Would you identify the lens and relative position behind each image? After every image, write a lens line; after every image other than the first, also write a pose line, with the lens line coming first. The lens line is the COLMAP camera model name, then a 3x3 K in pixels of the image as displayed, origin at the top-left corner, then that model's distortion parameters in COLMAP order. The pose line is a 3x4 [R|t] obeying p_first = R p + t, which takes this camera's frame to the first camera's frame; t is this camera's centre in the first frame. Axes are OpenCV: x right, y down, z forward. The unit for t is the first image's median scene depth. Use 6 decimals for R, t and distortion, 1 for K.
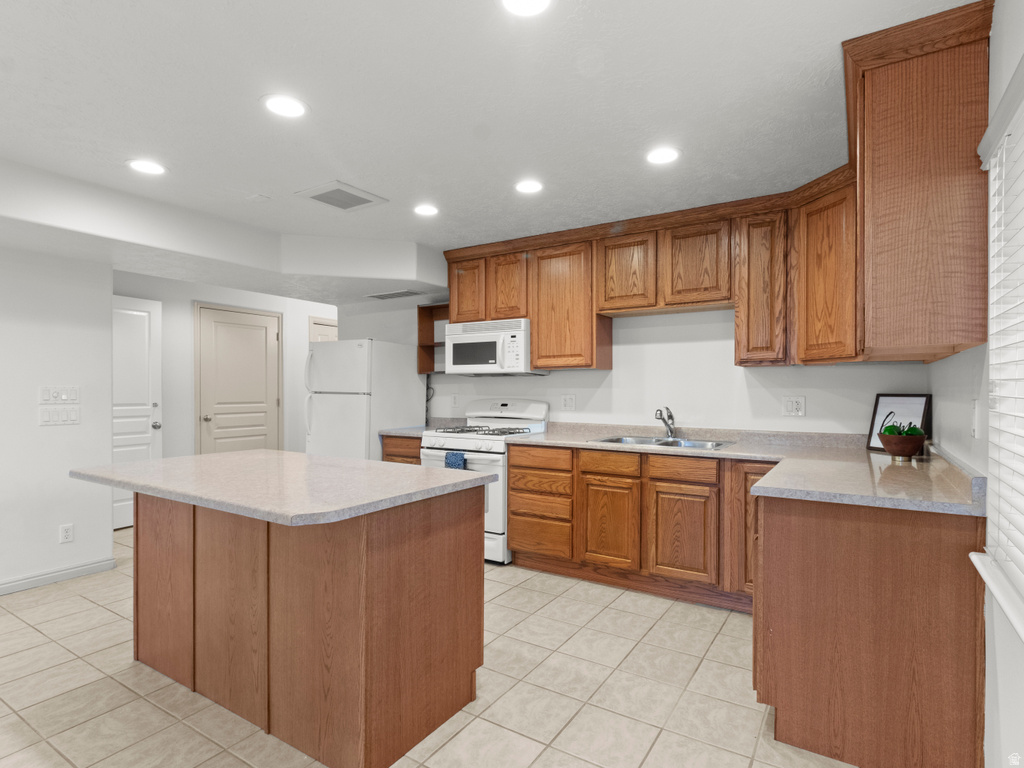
lens RADIAL K [[528.1, 0, 523.2], [0, 528.1, 399.1], [0, 0, 1]] dist [0.002363, 0.001256]
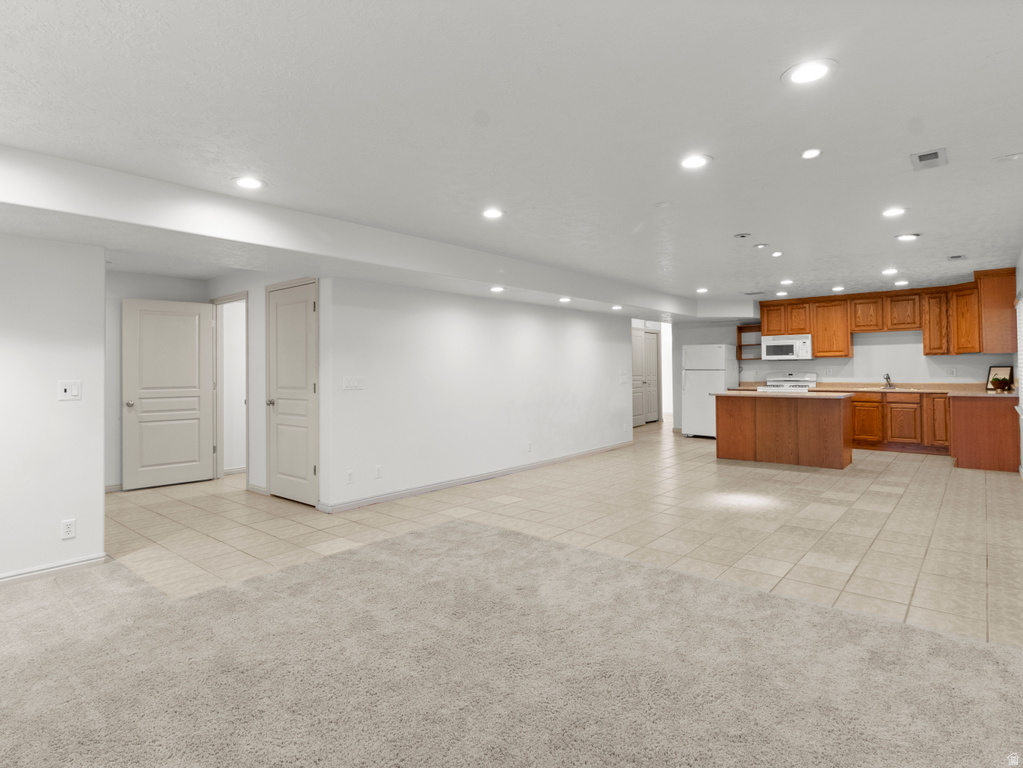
lens RADIAL K [[540.0, 0, 517.3], [0, 540.0, 365.4], [0, 0, 1]] dist [0.000112, 0.000676]
pose [[0.989790, -0.014514, -0.141794, -1.072690], [0.010918, 0.999599, -0.026110, 0.025686], [0.142116, 0.024295, 0.989552, -1.678724]]
